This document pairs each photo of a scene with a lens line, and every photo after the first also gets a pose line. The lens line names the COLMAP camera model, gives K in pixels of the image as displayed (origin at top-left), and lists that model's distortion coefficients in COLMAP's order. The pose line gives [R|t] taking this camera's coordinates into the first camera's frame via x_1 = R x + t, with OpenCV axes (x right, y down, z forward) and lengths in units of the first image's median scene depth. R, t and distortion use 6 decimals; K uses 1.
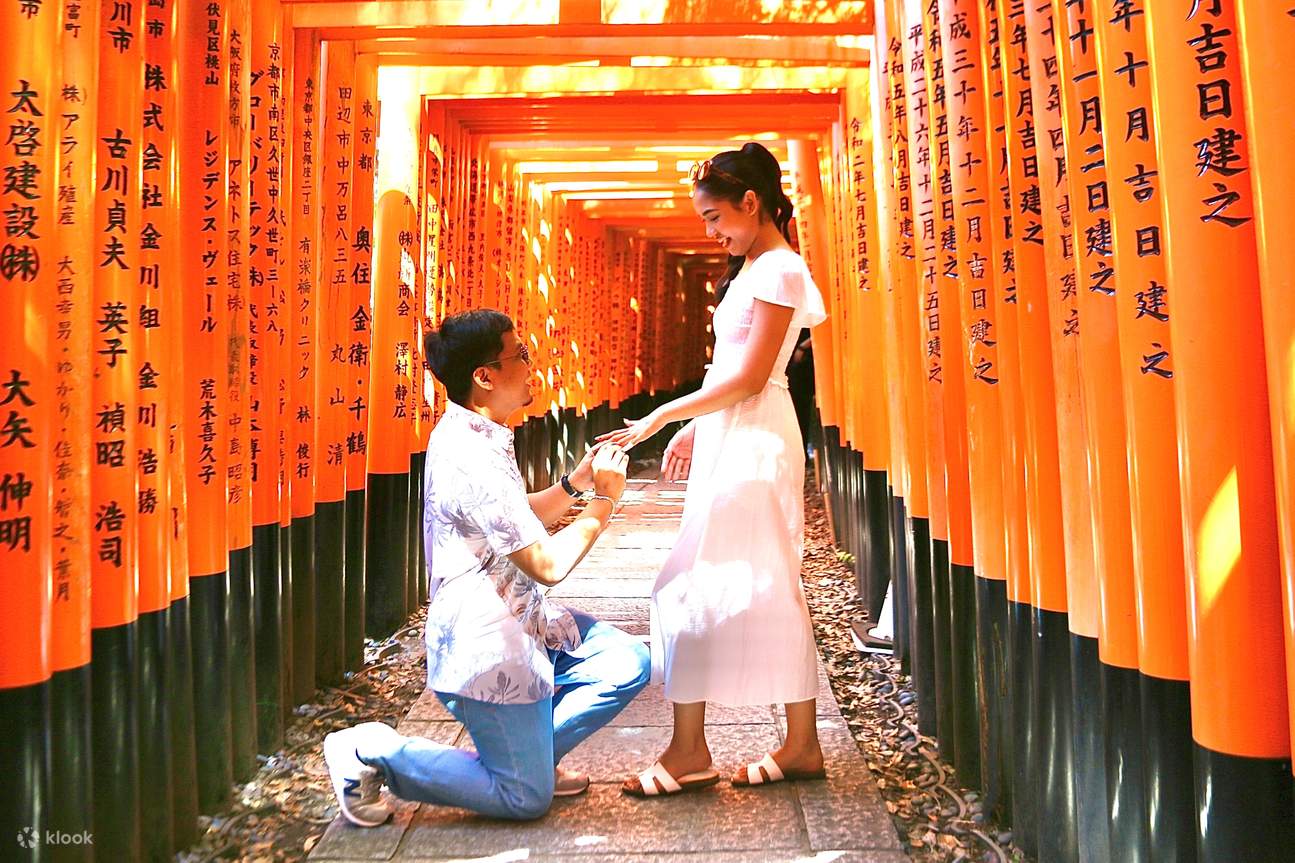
lens RADIAL K [[1805.1, 0, 644.7], [0, 1805.1, 439.0], [0, 0, 1]] dist [-0.123410, 0.000000]
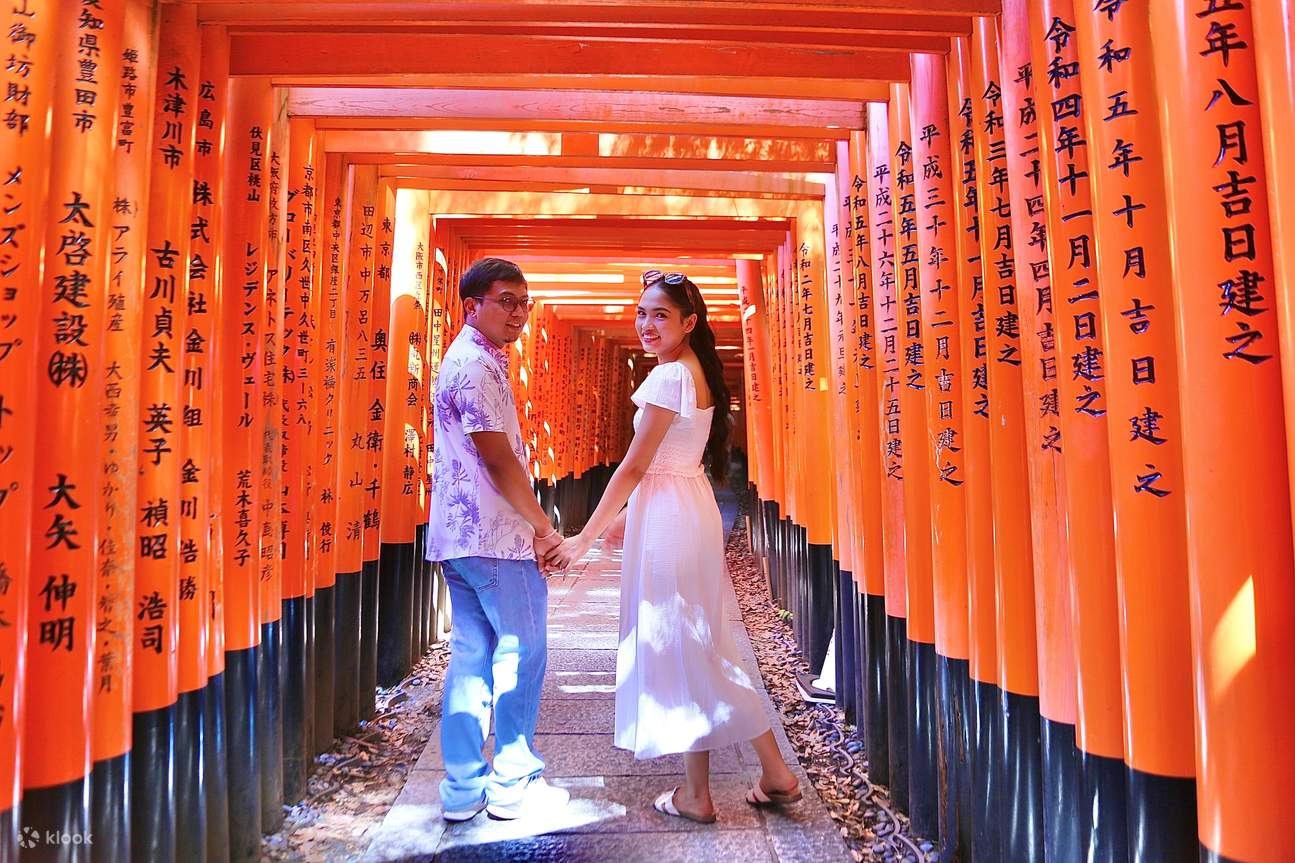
lens RADIAL K [[1326.2, 0, 649.6], [0, 1326.2, 424.1], [0, 0, 1]] dist [-0.114732, 0.000000]
pose [[0.996902, 0.014103, 0.077383, -0.058400], [-0.011521, 0.999365, -0.033720, -0.036396], [-0.077809, 0.032724, 0.996431, 0.179434]]
